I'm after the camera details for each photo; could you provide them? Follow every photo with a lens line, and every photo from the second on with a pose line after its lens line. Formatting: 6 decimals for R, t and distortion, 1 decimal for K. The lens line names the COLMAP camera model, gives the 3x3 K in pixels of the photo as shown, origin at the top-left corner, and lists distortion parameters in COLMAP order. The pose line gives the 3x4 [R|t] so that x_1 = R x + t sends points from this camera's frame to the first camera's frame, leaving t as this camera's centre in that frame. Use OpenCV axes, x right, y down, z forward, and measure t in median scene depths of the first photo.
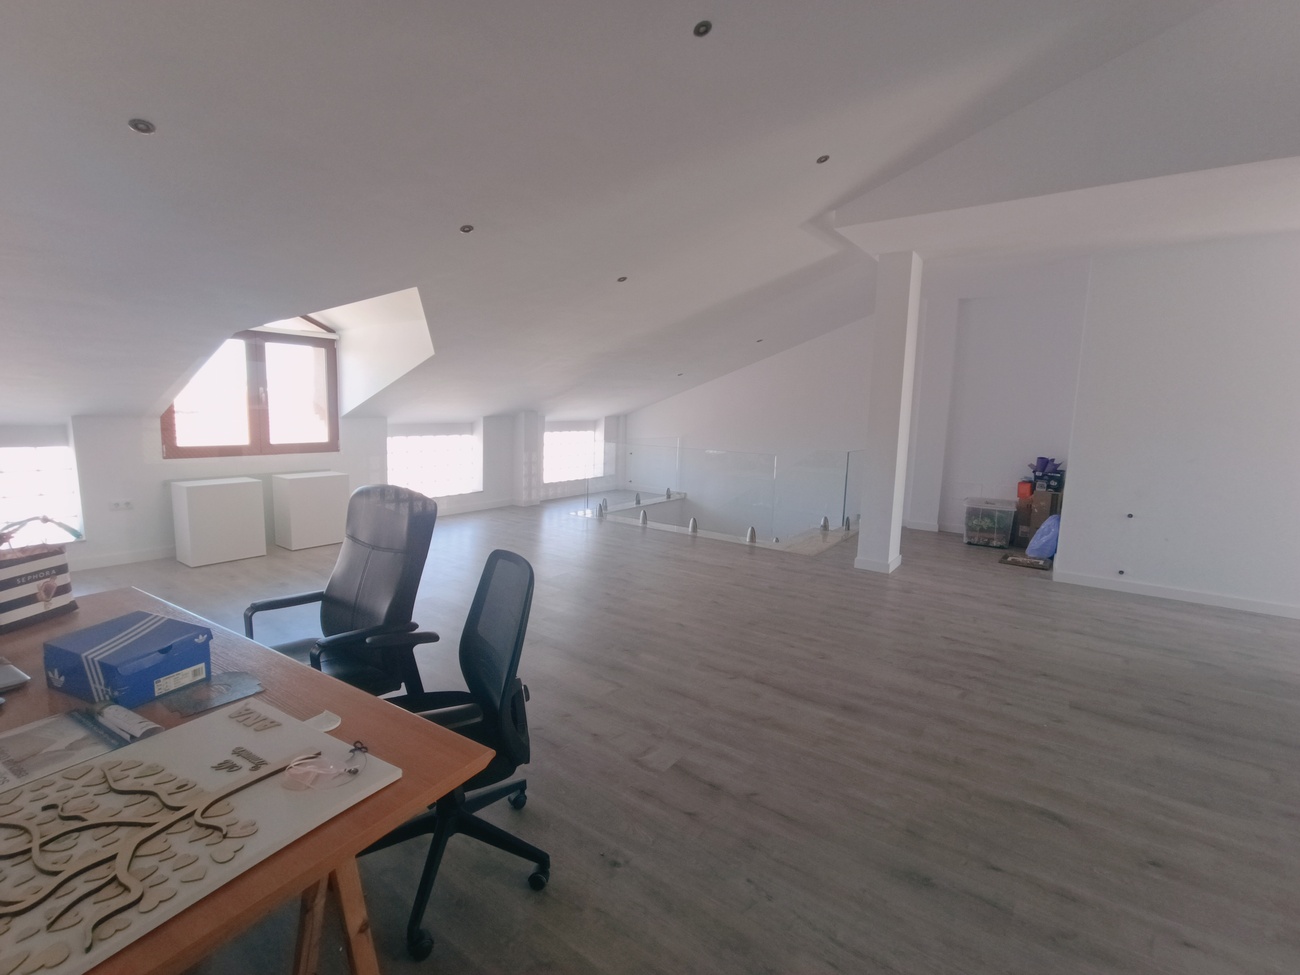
lens RADIAL K [[589.0, 0, 641.7], [0, 589.0, 481.4], [0, 0, 1]] dist [-0.031019, 0.017507]
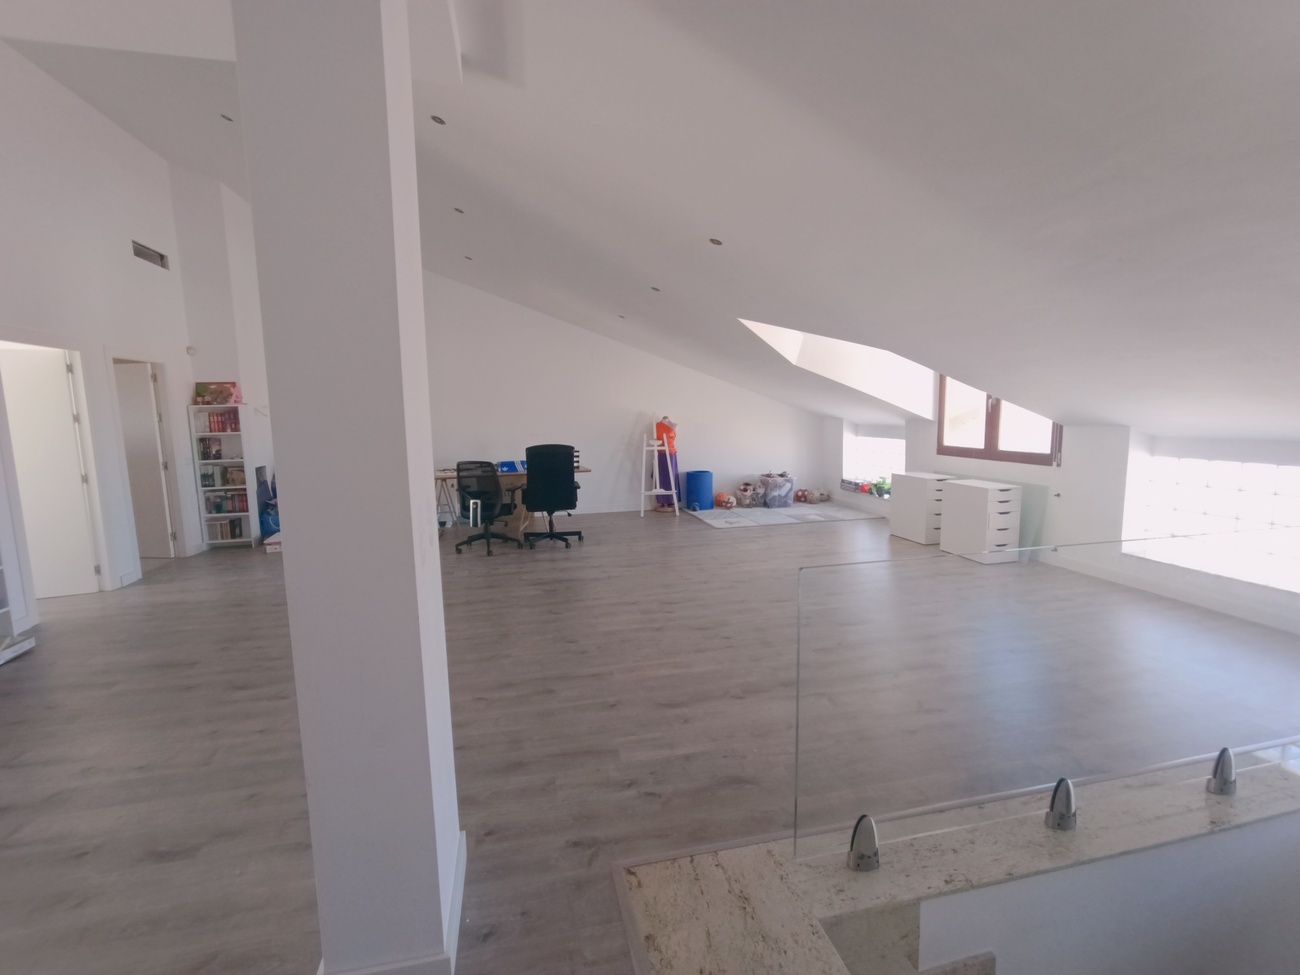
lens RADIAL K [[589.0, 0, 641.7], [0, 589.0, 481.4], [0, 0, 1]] dist [-0.031019, 0.017507]
pose [[-0.656543, 0.075593, -0.750491, 0.588819], [-0.093548, 0.979124, 0.180460, -0.155977], [0.748465, 0.188687, -0.635765, 1.376779]]
